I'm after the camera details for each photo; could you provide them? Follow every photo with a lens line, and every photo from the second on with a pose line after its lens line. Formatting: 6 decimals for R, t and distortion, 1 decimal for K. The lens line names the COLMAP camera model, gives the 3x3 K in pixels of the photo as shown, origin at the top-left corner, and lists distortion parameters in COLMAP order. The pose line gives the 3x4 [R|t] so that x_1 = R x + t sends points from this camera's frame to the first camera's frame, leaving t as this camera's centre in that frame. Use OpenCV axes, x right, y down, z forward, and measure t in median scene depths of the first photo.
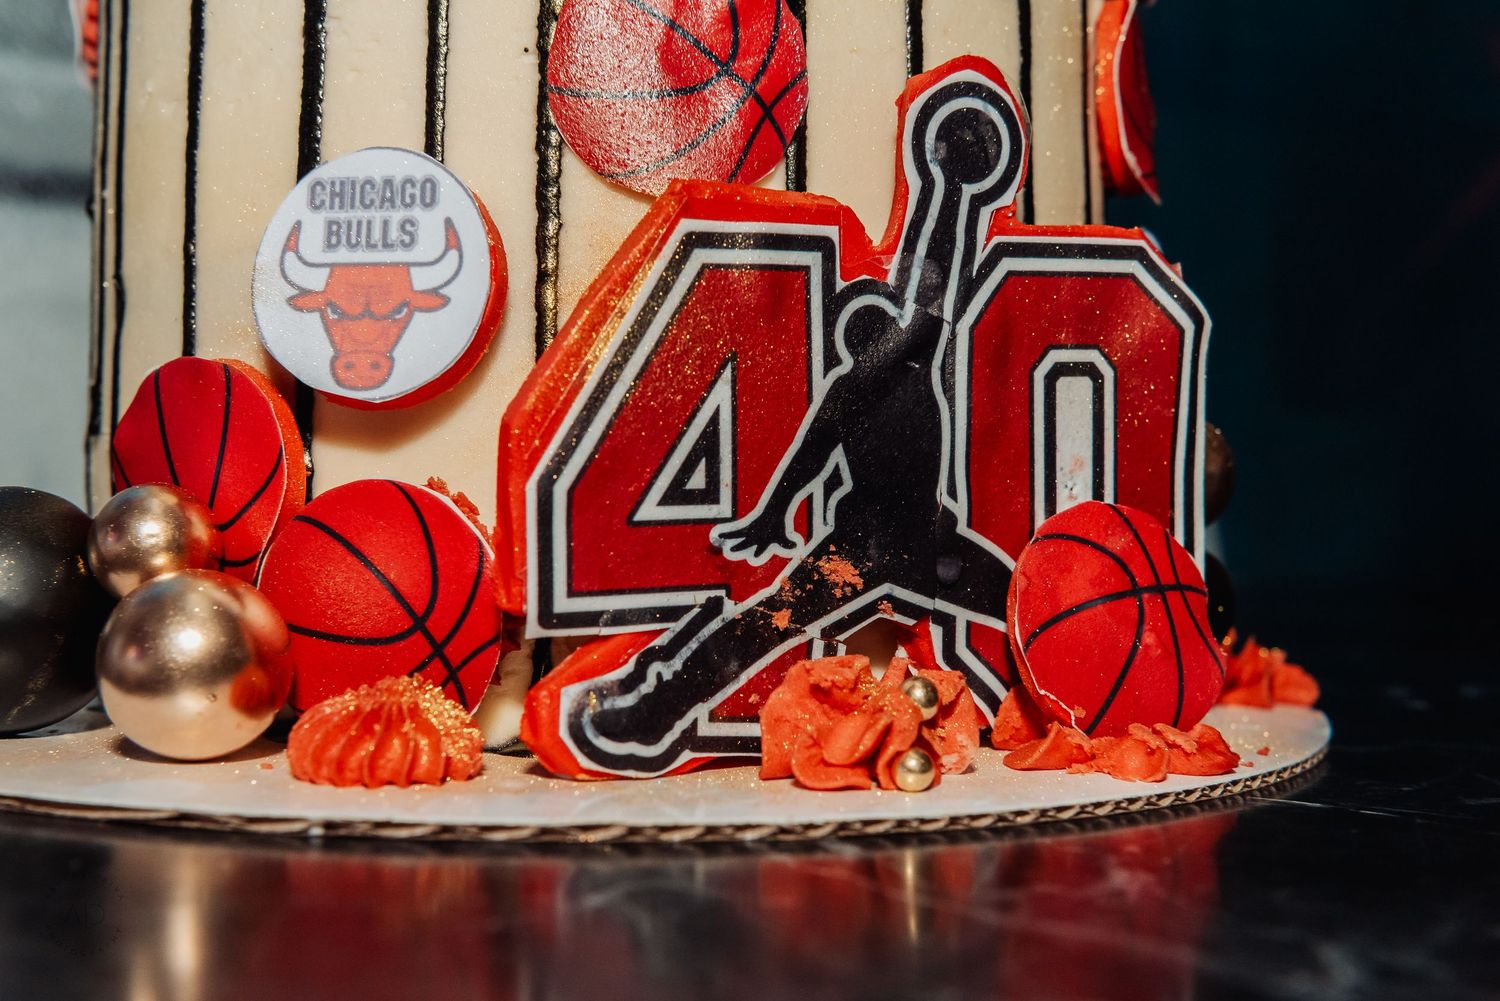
lens RADIAL K [[1801.3, 0, 750.7], [0, 1801.3, 498.5], [0, 0, 1]] dist [-0.024201, 0.000000]
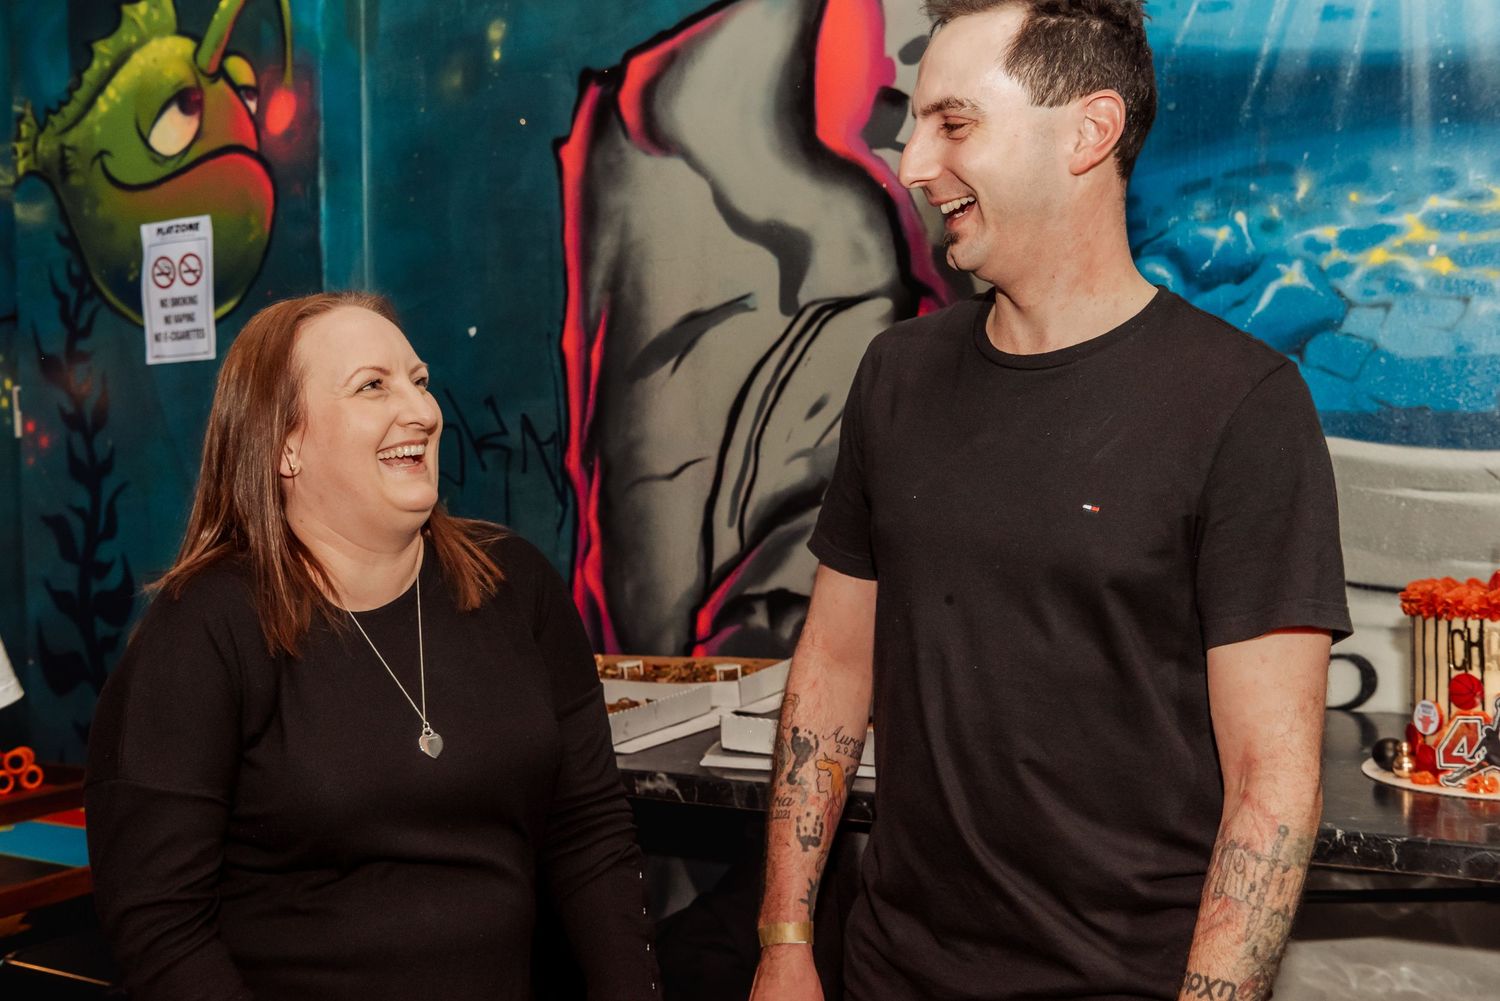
lens RADIAL K [[1622.8, 0, 750.4], [0, 1622.8, 509.7], [0, 0, 1]] dist [0.009524, 0.000000]
pose [[0.528695, -0.017361, -0.848634, 4.144989], [0.029778, 0.999555, -0.001897, -1.079342], [0.848290, -0.024267, 0.528976, -5.052148]]
